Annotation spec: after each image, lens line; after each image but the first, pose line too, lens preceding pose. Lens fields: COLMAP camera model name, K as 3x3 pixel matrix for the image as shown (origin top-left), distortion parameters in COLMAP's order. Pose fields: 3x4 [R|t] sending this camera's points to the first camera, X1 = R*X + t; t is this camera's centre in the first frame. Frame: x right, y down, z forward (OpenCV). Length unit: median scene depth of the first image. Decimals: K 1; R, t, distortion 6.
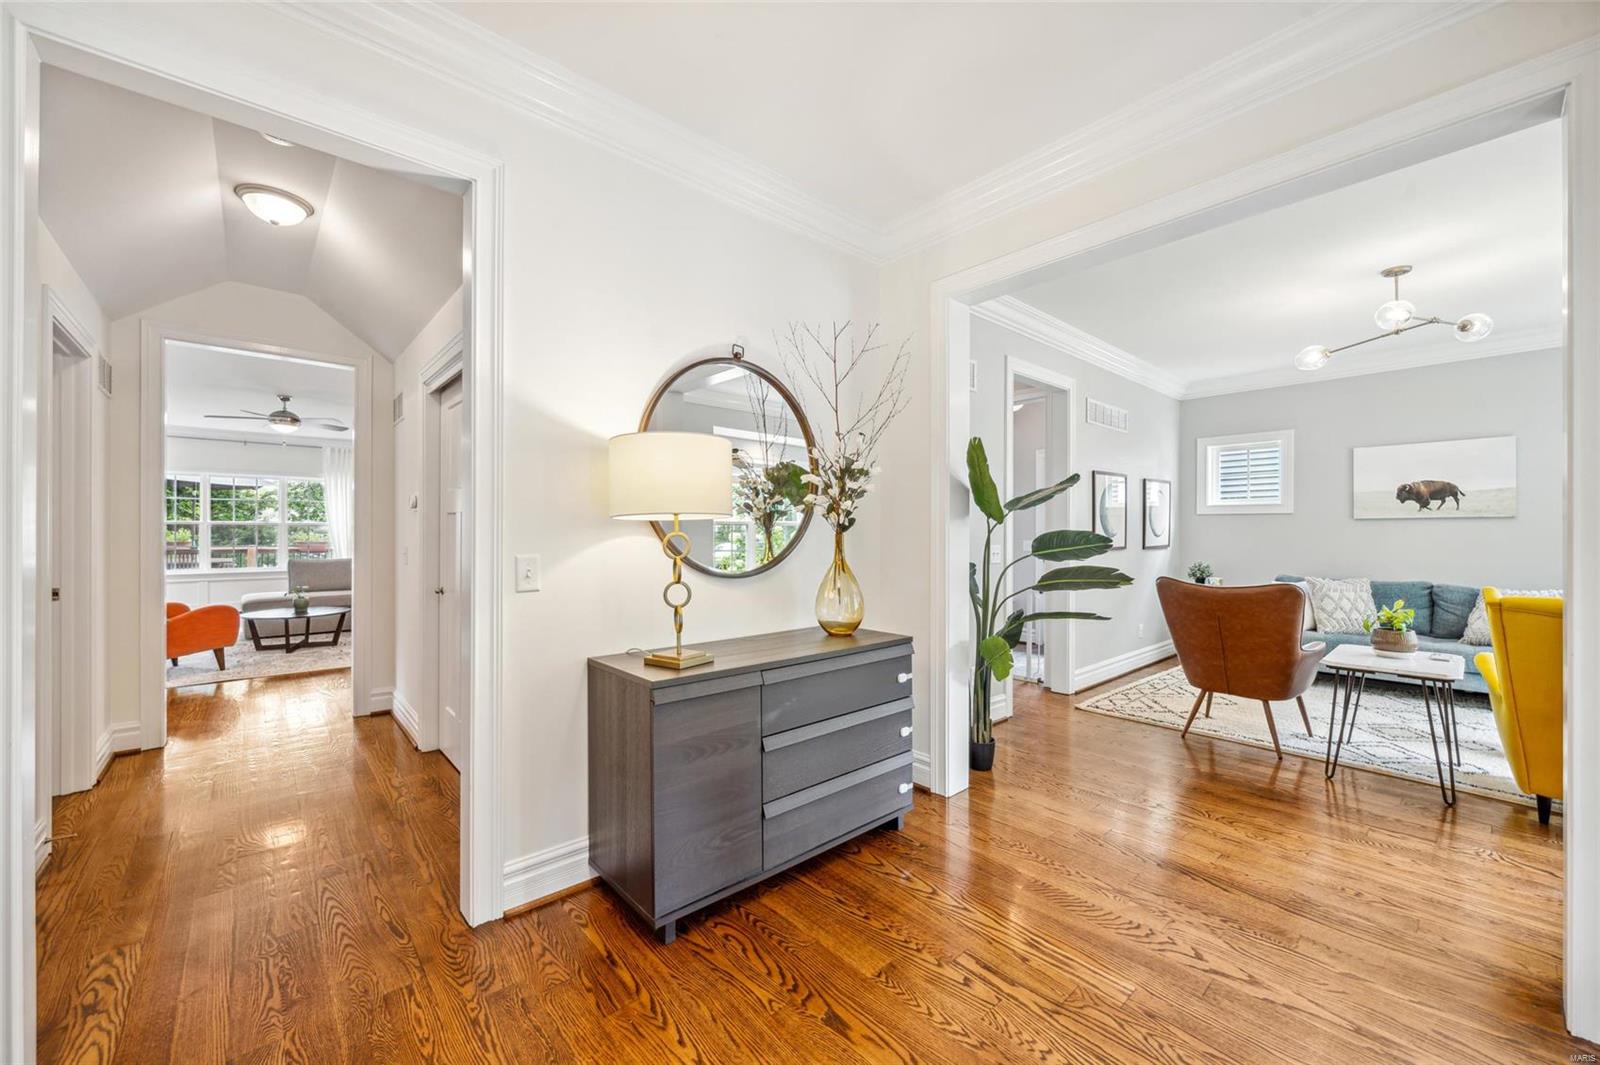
lens RADIAL K [[614.5, 0, 806.0], [0, 614.5, 528.8], [0, 0, 1]] dist [0.002991, 0.000021]
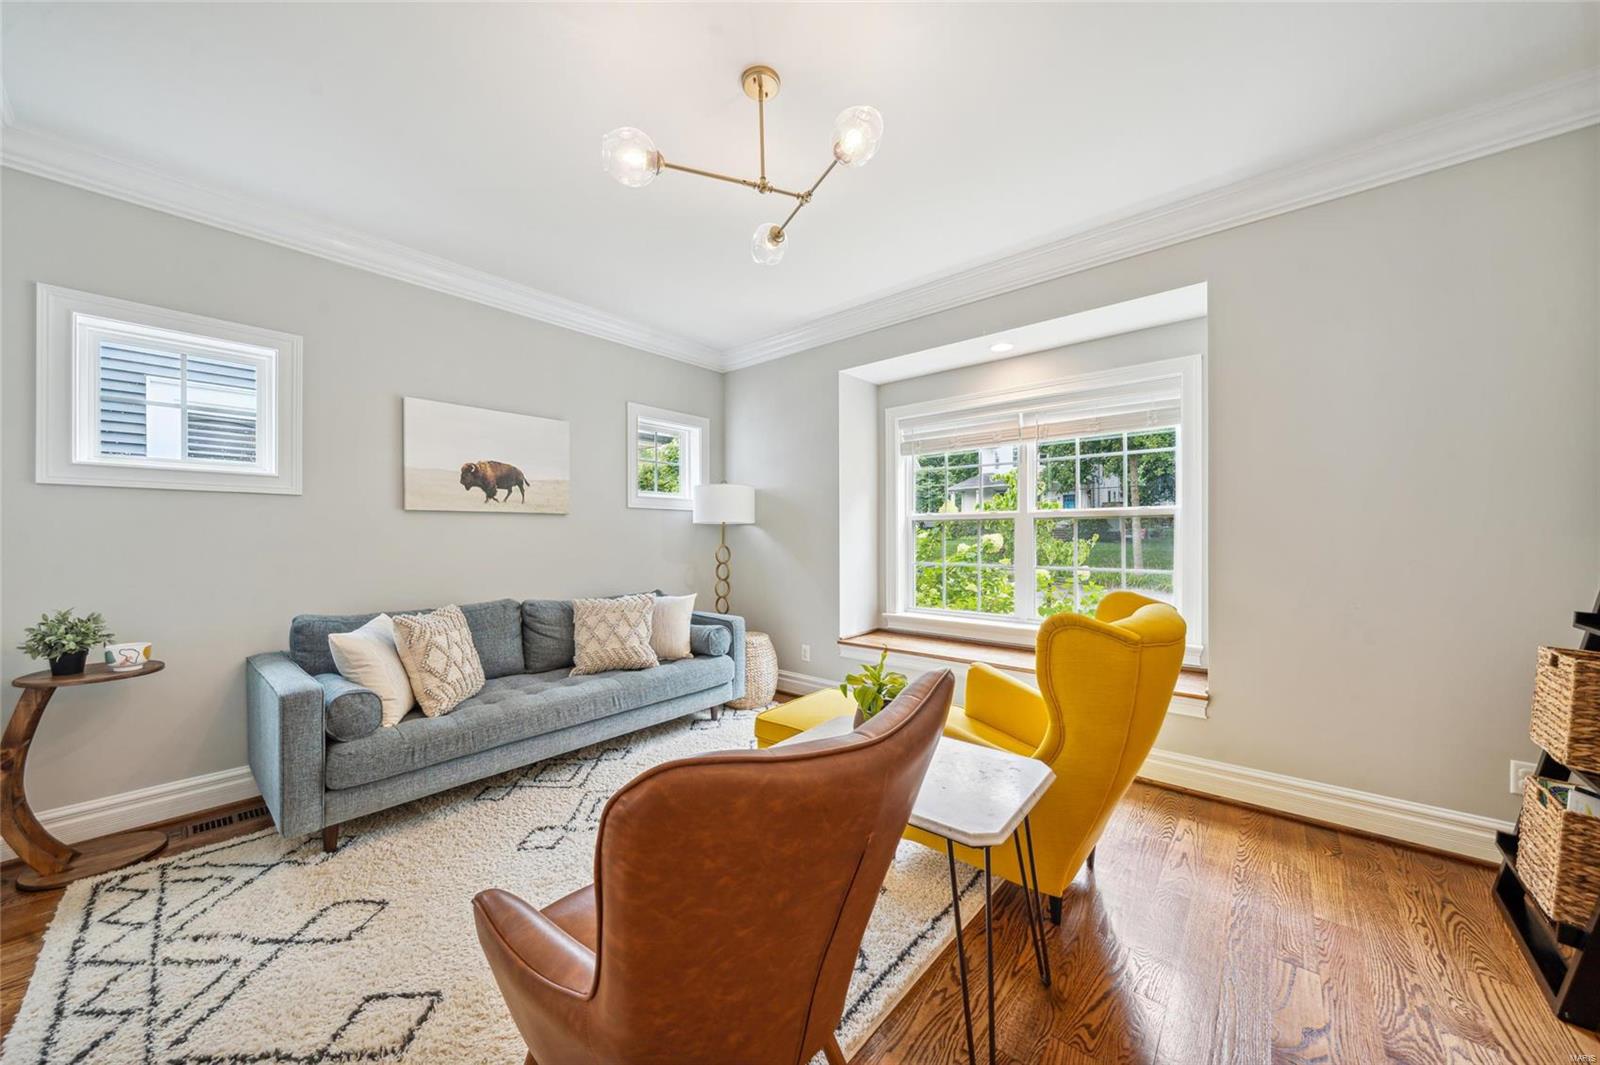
lens RADIAL K [[557.5, 0, 801.1], [0, 557.5, 535.6], [0, 0, 1]] dist [-0.002862, -0.000031]
pose [[-0.128301, -0.004473, 0.991725, 0.302266], [-0.004030, 0.999984, 0.003989, 0.006505], [-0.991727, -0.003485, -0.128317, 0.730449]]
